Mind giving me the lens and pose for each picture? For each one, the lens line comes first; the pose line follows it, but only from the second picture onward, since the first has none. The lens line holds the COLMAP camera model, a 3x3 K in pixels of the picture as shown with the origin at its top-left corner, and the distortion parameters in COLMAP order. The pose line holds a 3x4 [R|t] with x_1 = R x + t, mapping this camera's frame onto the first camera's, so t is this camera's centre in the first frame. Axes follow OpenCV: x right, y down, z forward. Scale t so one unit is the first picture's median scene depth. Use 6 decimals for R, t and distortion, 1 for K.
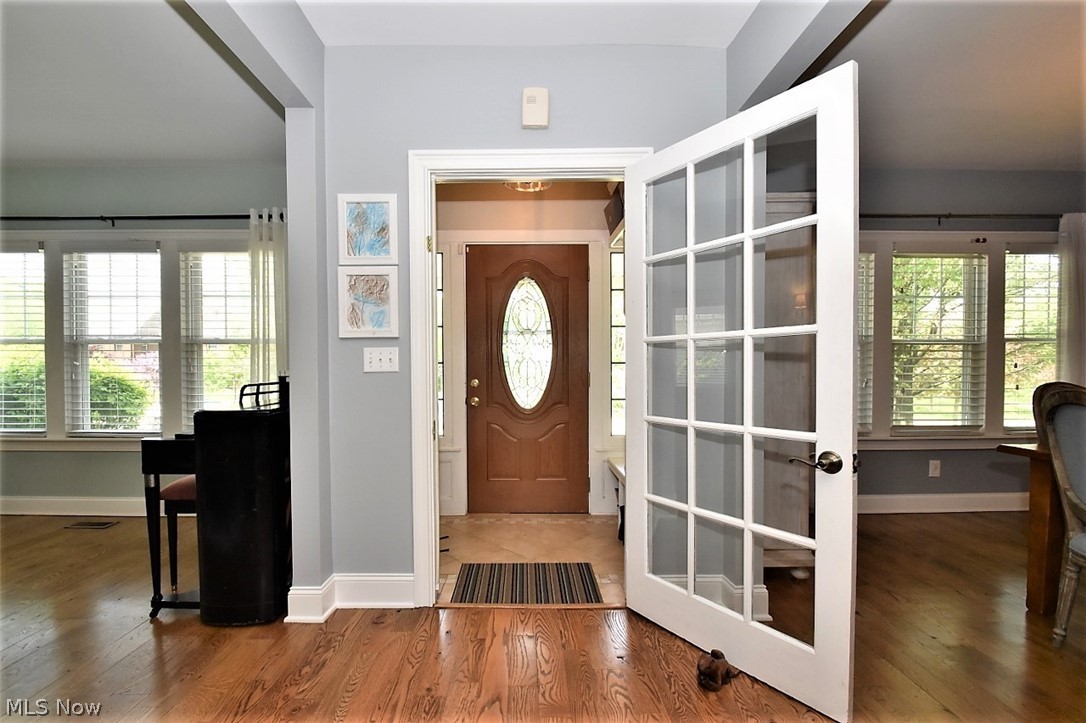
lens RADIAL K [[478.5, 0, 538.6], [0, 478.5, 367.2], [0, 0, 1]] dist [-0.012866, -0.000330]
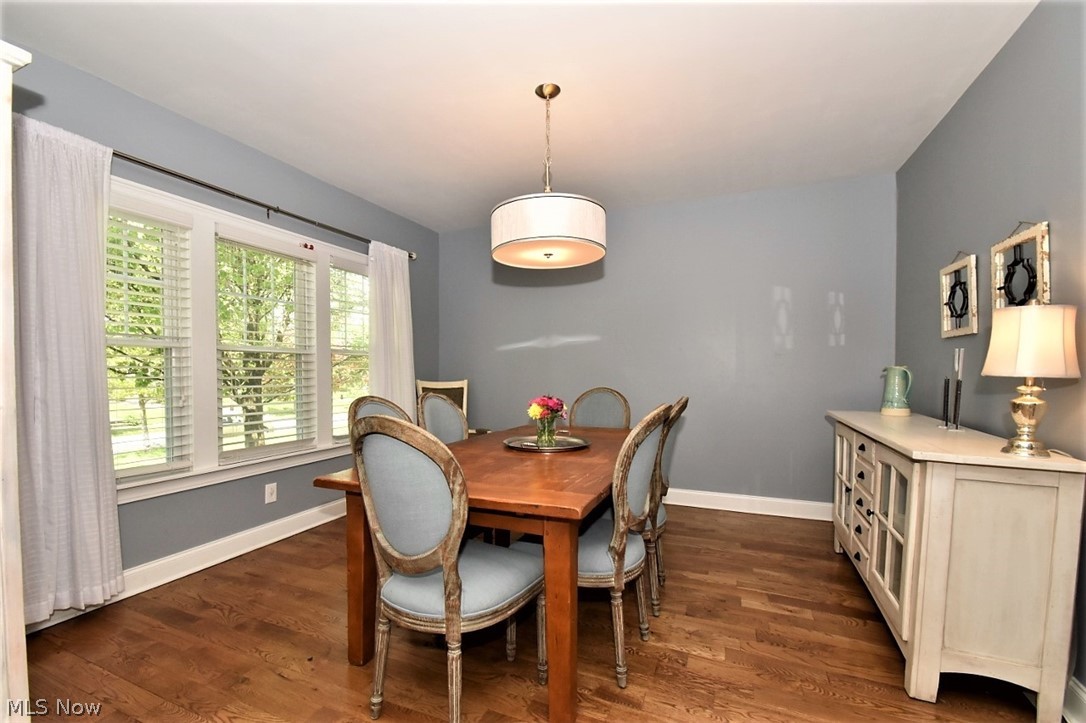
lens RADIAL K [[478.5, 0, 540.8], [0, 478.5, 366.6], [0, 0, 1]] dist [-0.012866, -0.000330]
pose [[0.387804, -0.003983, 0.921733, 0.223976], [0.022819, 0.999726, -0.005280, -0.008052], [-0.921459, 0.023081, 0.387789, 0.194078]]
